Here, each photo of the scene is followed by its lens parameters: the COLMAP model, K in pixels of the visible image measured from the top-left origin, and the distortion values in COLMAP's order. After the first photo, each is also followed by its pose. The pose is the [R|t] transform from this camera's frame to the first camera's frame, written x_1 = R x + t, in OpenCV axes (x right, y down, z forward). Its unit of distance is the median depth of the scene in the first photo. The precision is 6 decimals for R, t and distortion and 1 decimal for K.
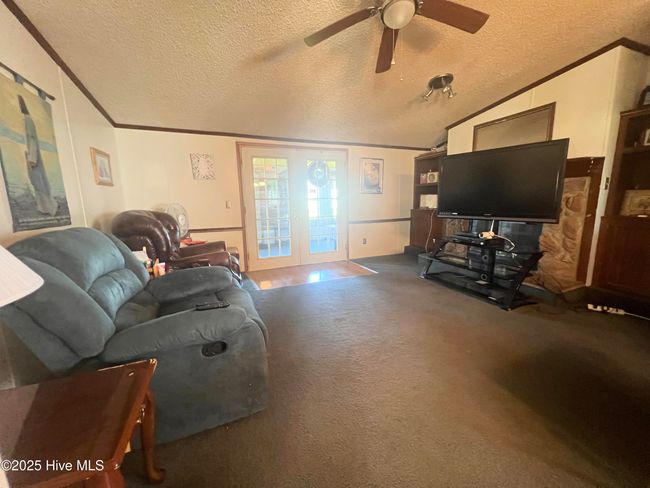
lens RADIAL K [[258.9, 0, 324.1], [0, 258.9, 244.1], [0, 0, 1]] dist [0.001031, -0.000079]
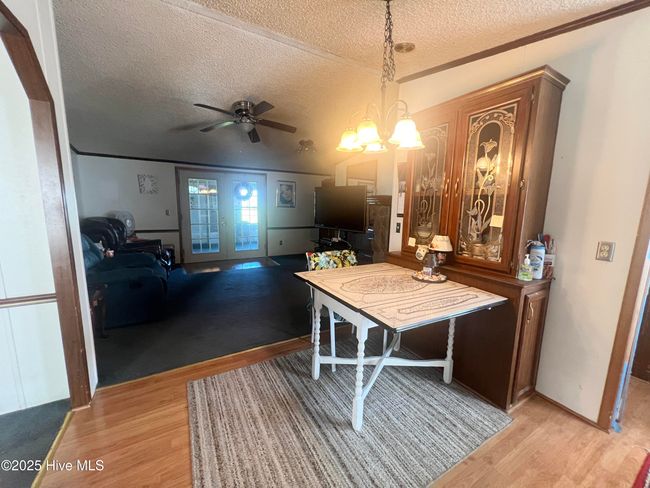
lens RADIAL K [[258.9, 0, 325.8], [0, 258.9, 244.3], [0, 0, 1]] dist [0.001031, -0.000079]
pose [[0.991766, 0.023048, 0.125971, 0.289108], [-0.021562, 0.999681, -0.013145, 0.012325], [-0.126234, 0.010321, 0.991947, -0.453218]]
